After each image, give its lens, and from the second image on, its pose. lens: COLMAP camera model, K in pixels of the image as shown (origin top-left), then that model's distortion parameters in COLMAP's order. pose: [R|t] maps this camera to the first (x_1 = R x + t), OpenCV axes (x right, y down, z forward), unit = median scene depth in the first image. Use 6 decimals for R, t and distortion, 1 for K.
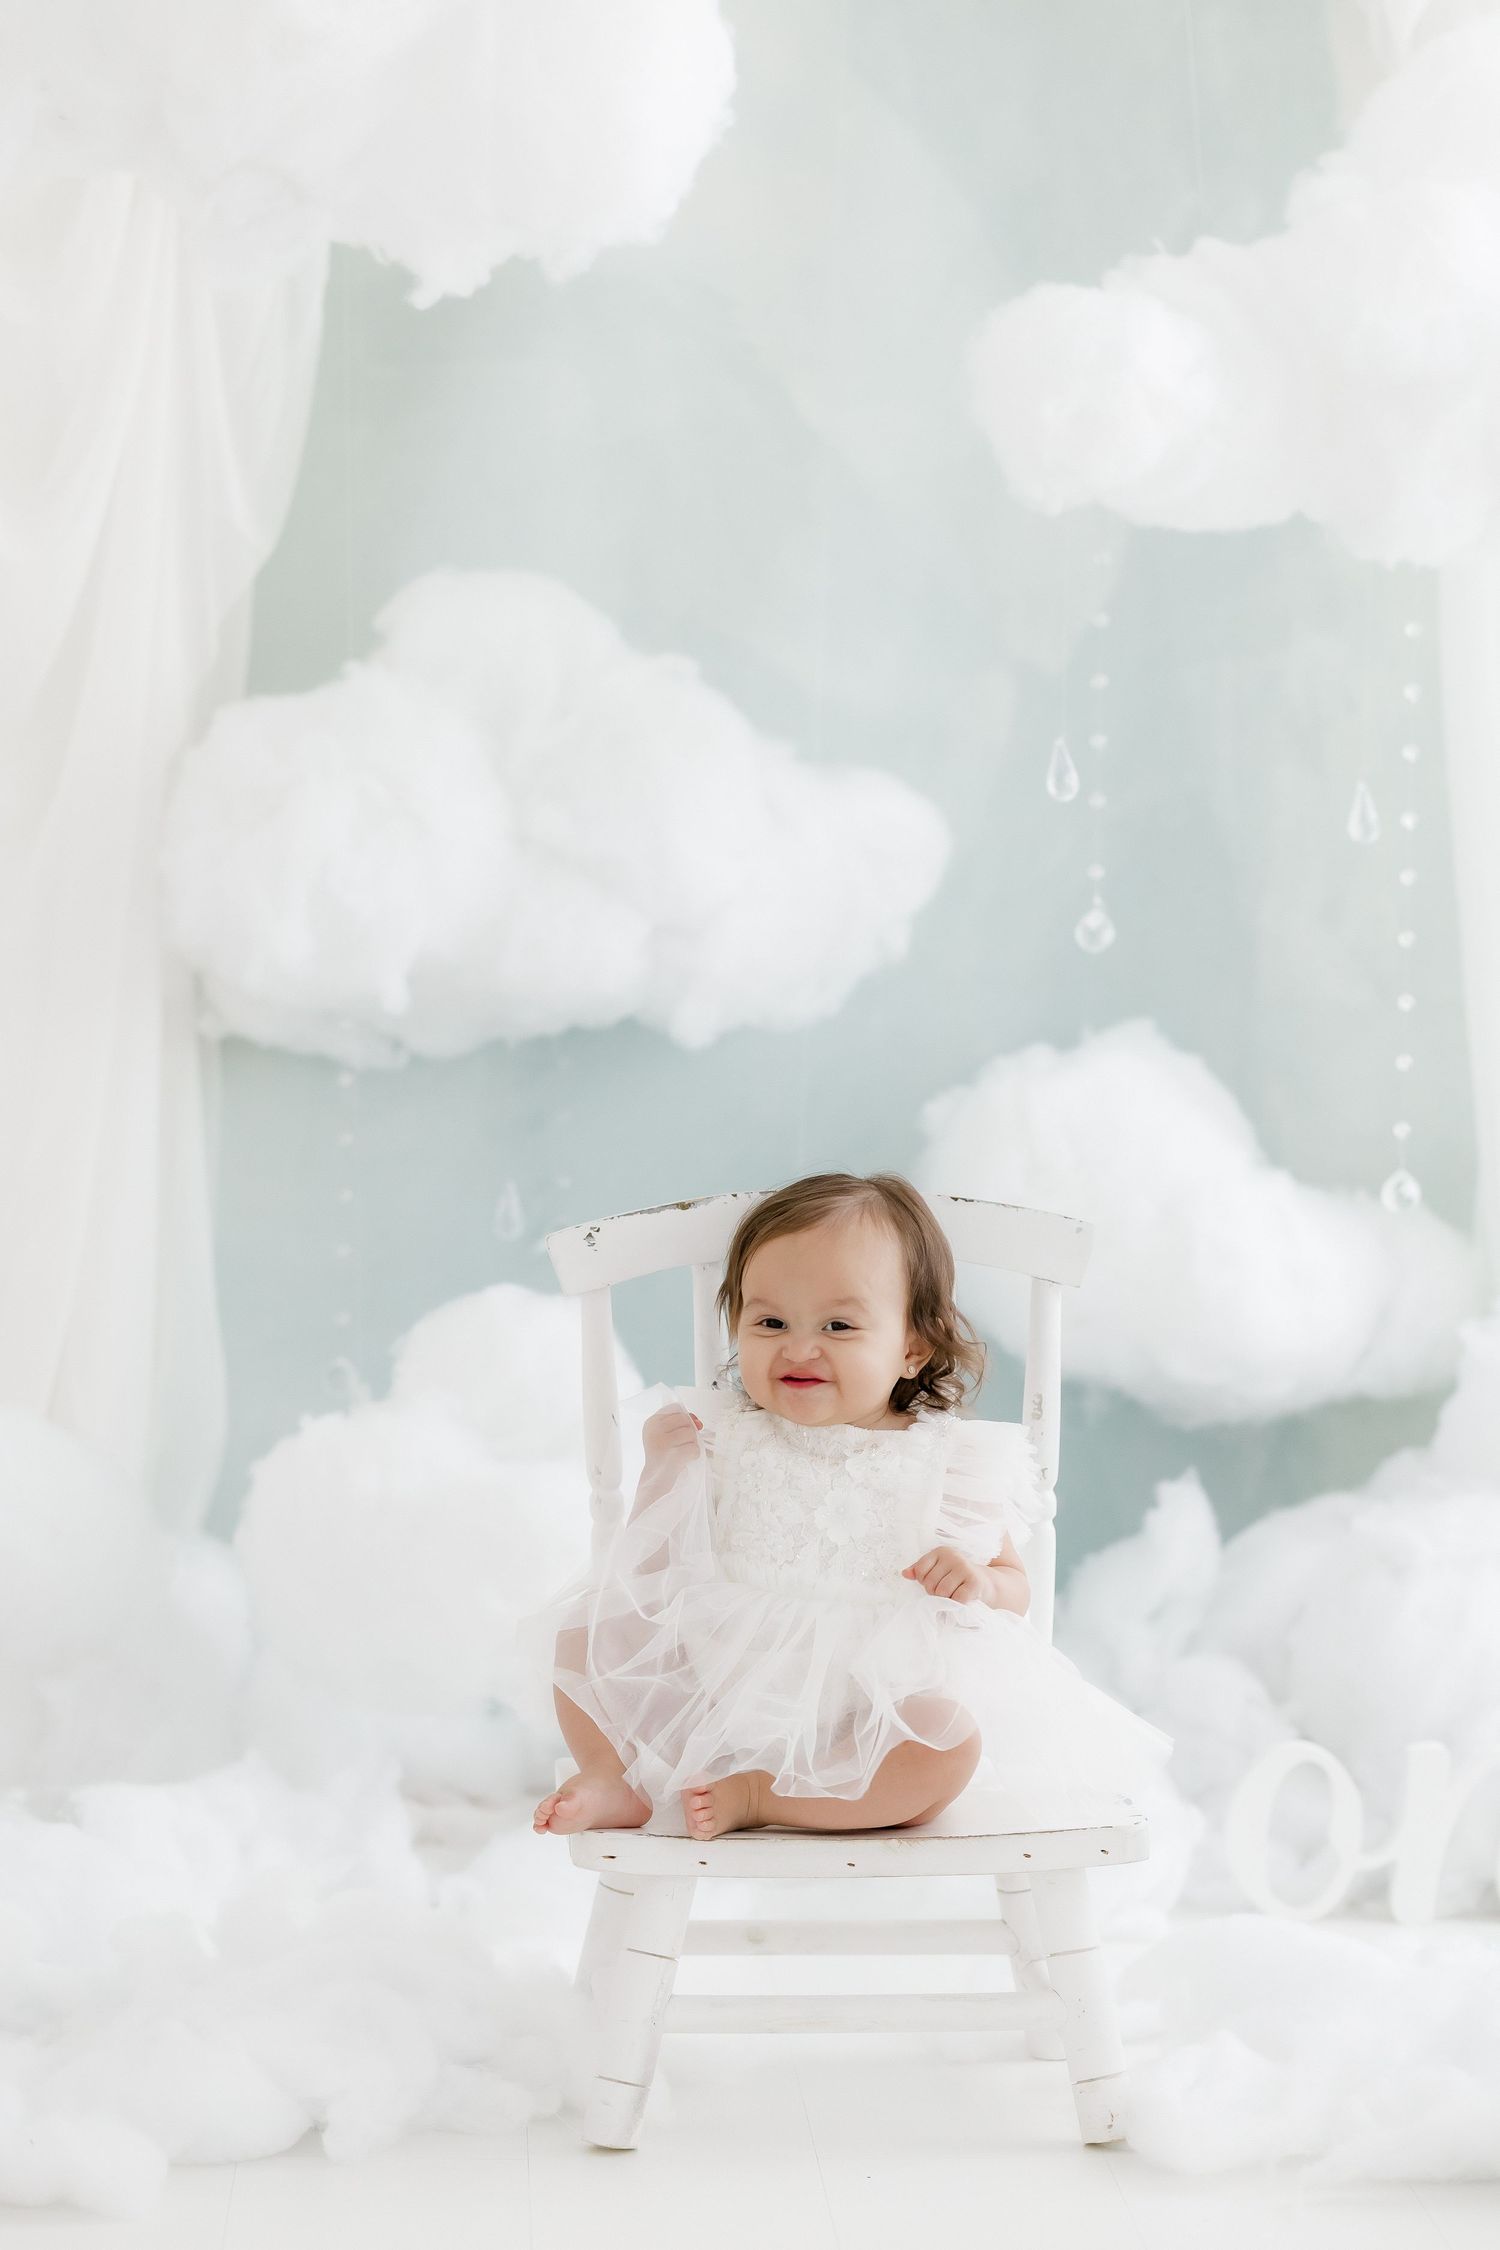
lens RADIAL K [[5599.9, 0, 749.3], [0, 5599.9, 1122.0], [0, 0, 1]] dist [-0.037780, 0.039903]
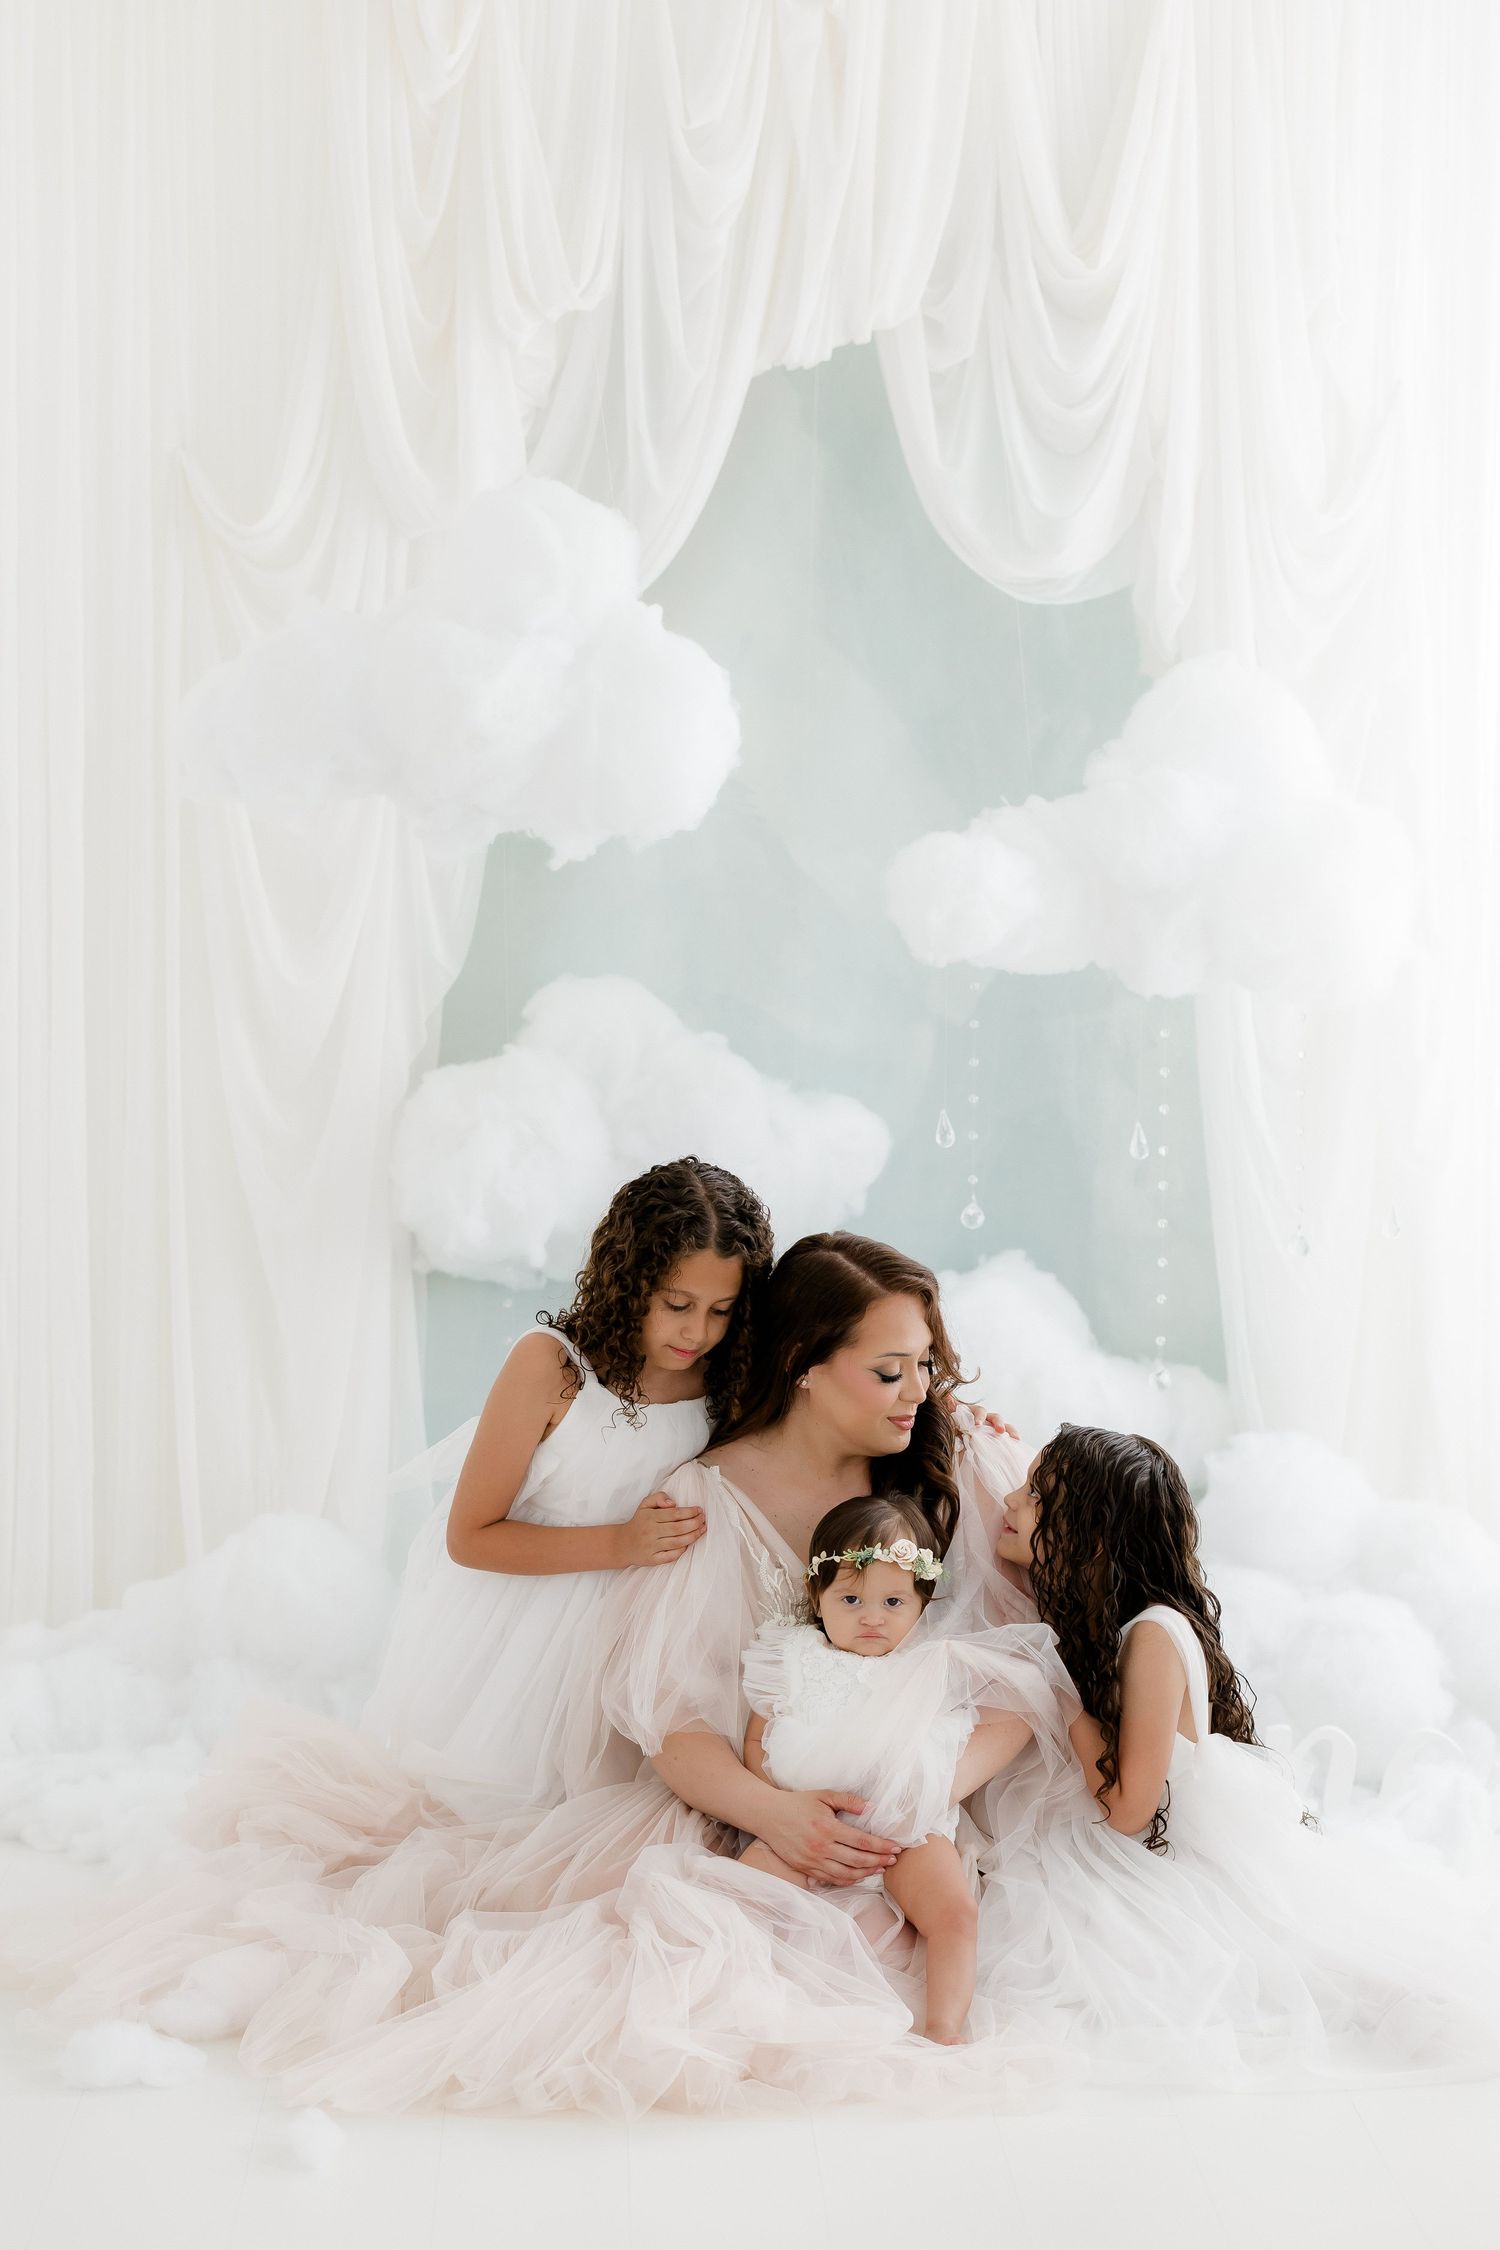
lens RADIAL K [[5502.9, 0, 751.3], [0, 5502.9, 1130.8], [0, 0, 1]] dist [-0.057466, 0.539314]
pose [[0.999753, -0.007807, -0.020819, 0.030237], [0.008222, 0.999767, 0.019946, -0.087634], [0.020659, -0.020113, 0.999584, -0.562878]]
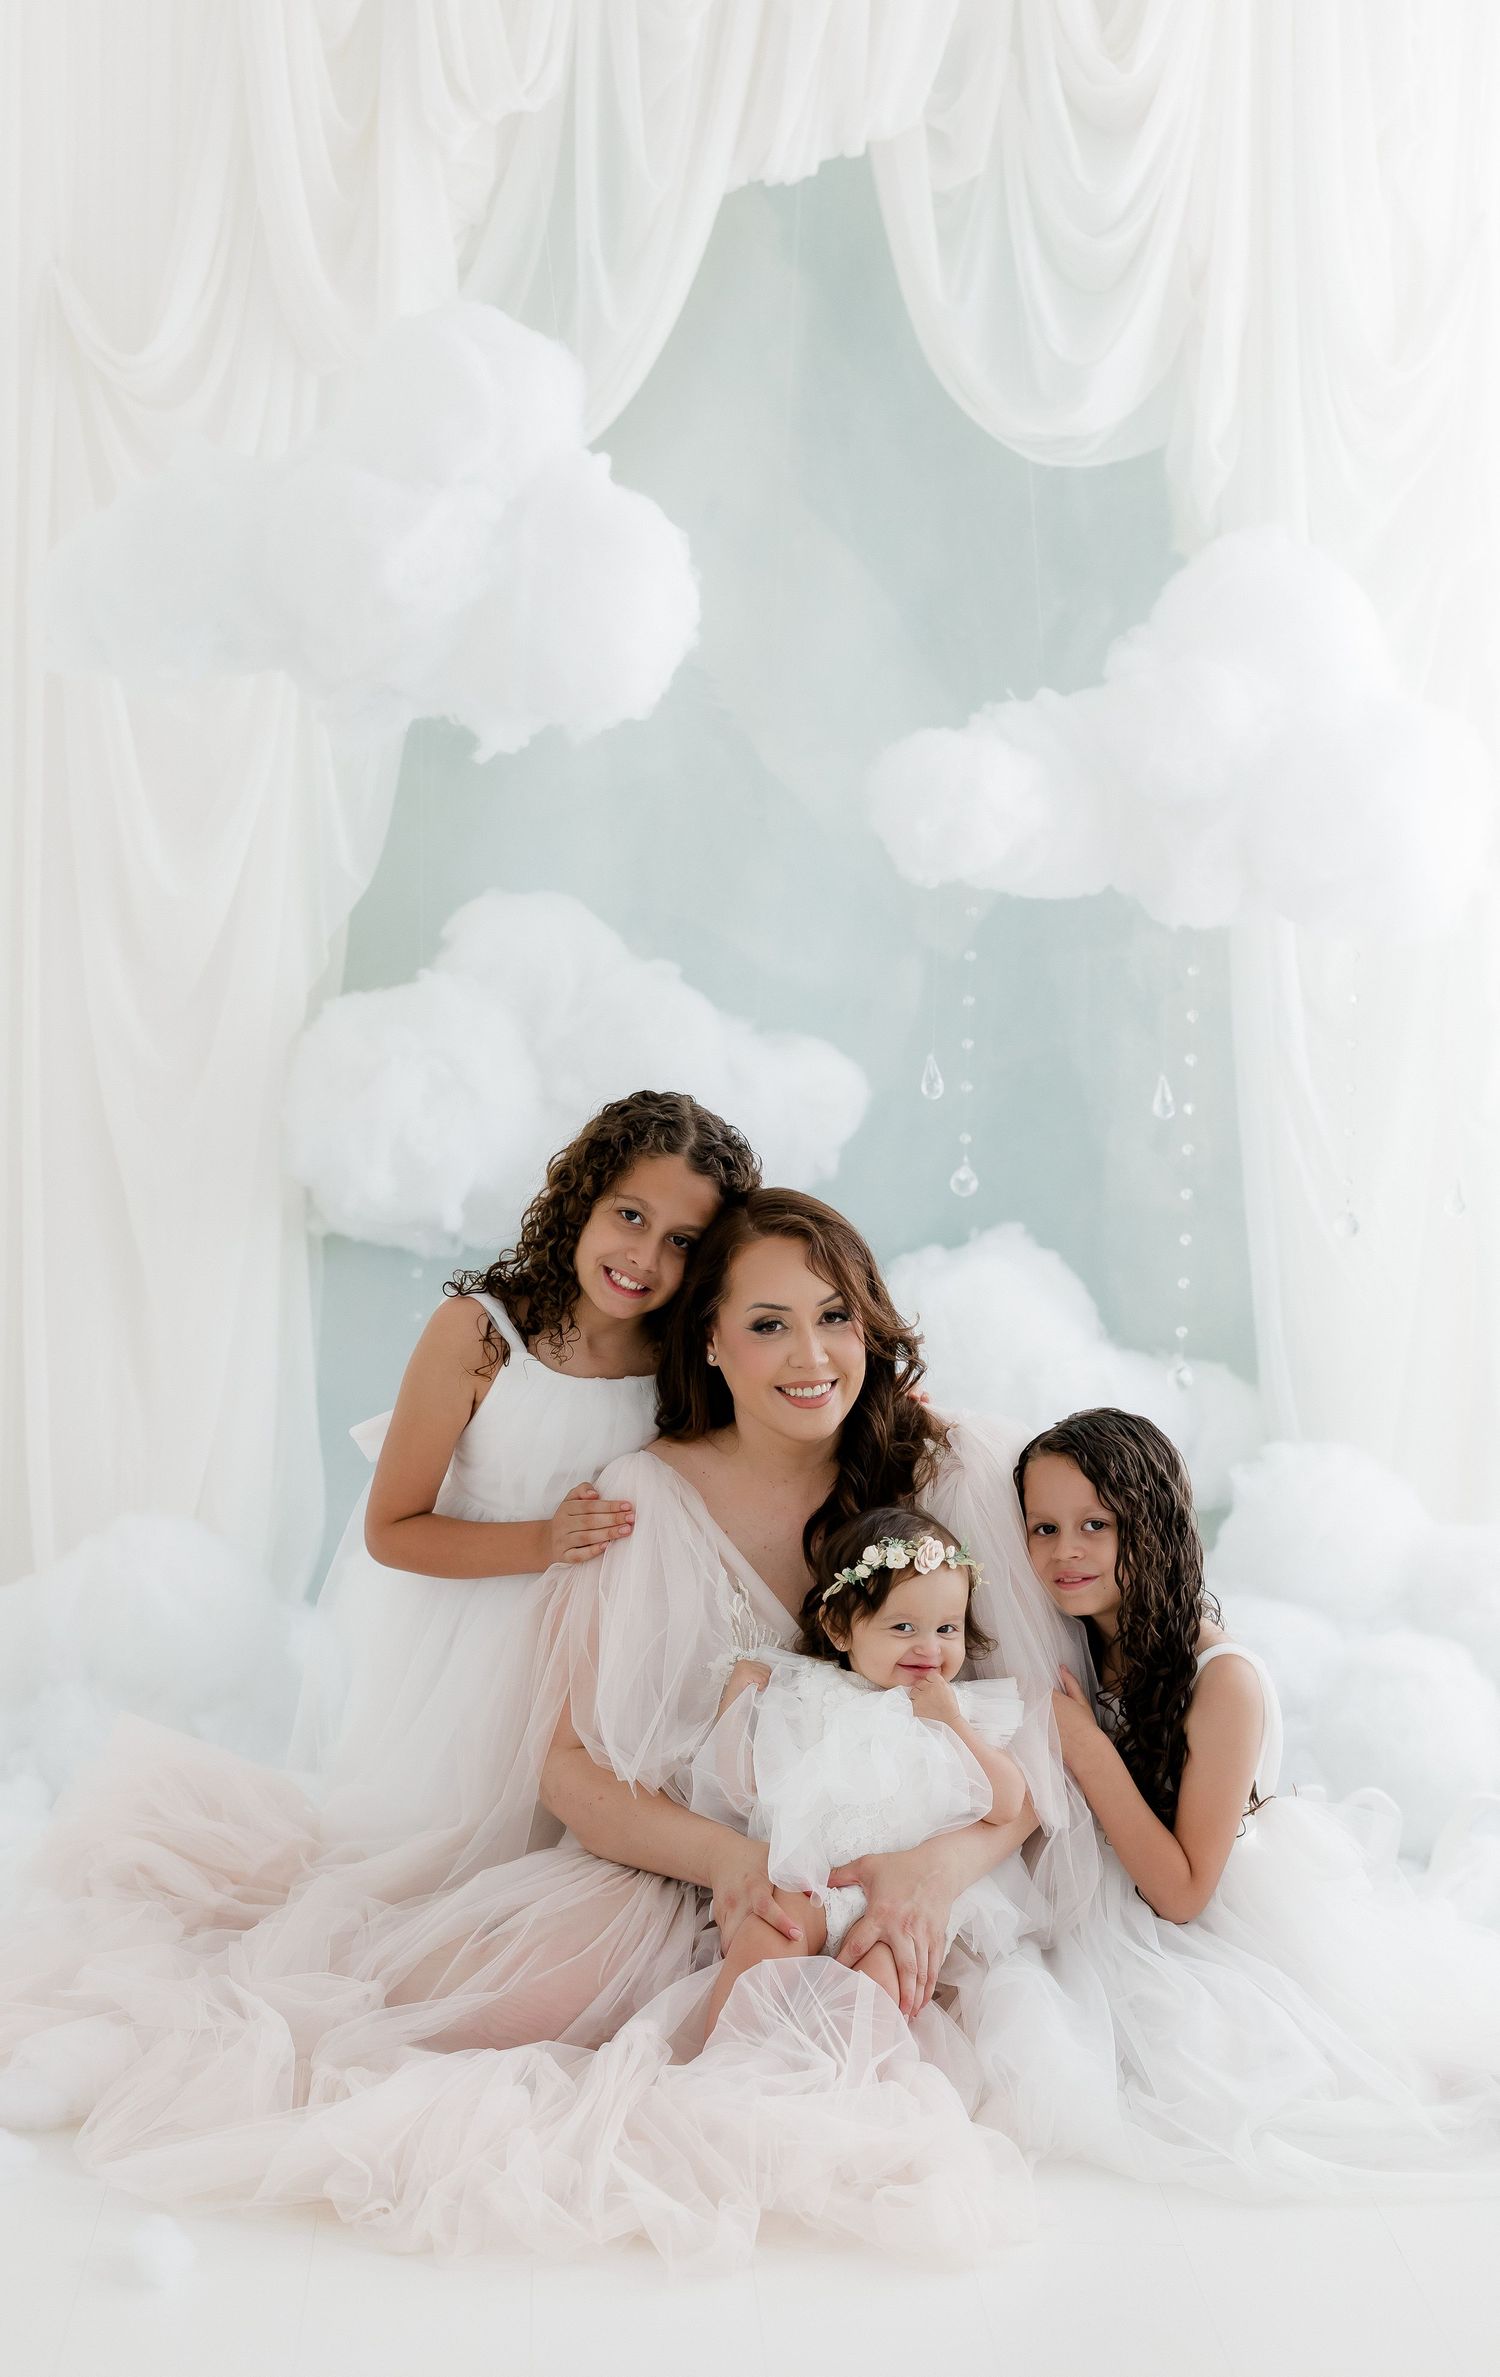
lens RADIAL K [[6259.5, 0, 650.5], [0, 6259.5, 1065.2], [0, 0, 1]] dist [-0.030891, -0.112193]
pose [[0.999406, 0.011961, -0.032316, 0.033239], [-0.011507, 0.999833, 0.014221, -0.080585], [0.032481, -0.013841, 0.999377, -0.517145]]
